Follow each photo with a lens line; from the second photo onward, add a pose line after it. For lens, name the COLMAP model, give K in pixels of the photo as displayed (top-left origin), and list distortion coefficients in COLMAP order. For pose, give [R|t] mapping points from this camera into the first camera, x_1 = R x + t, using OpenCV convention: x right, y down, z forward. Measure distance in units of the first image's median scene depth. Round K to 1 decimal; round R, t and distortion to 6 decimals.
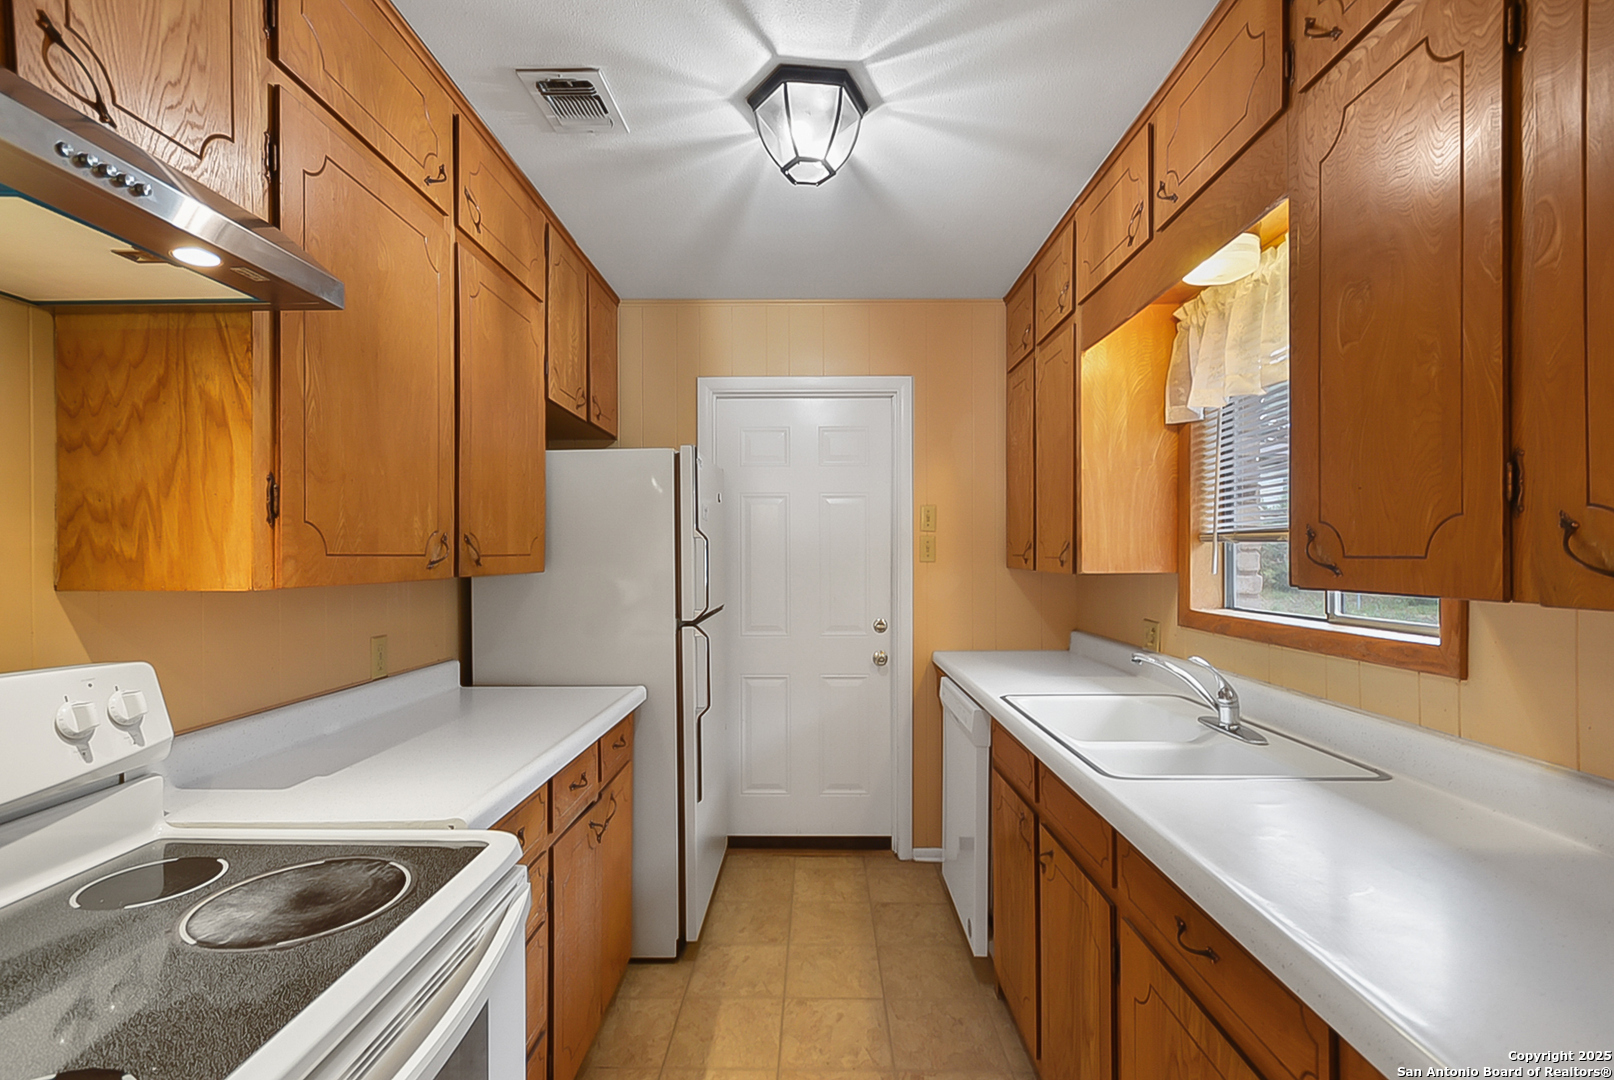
lens RADIAL K [[703.7, 0, 790.2], [0, 703.7, 553.6], [0, 0, 1]] dist [0.009259, -0.003694]
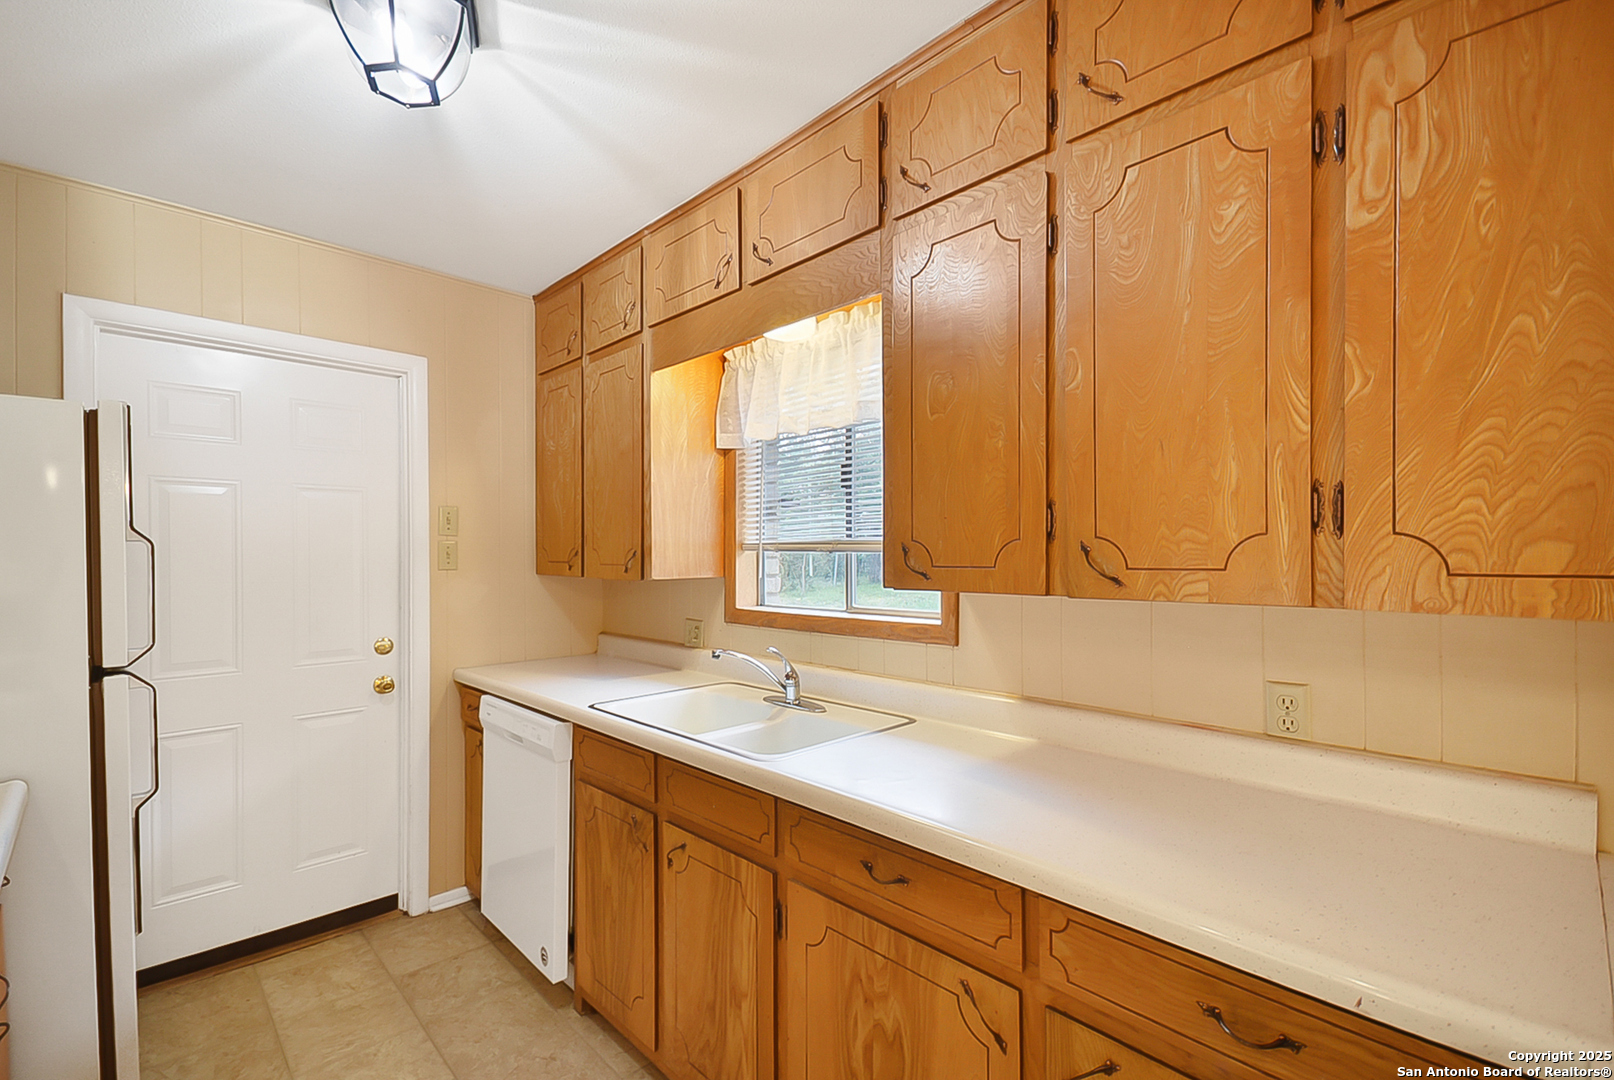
lens RADIAL K [[703.7, 0, 773.8], [0, 703.7, 556.0], [0, 0, 1]] dist [0.009259, -0.003694]
pose [[0.708135, -0.002280, 0.706074, -0.221279], [0.001552, 0.999997, 0.001673, -0.009887], [-0.706076, -0.000089, 0.708136, 0.124738]]
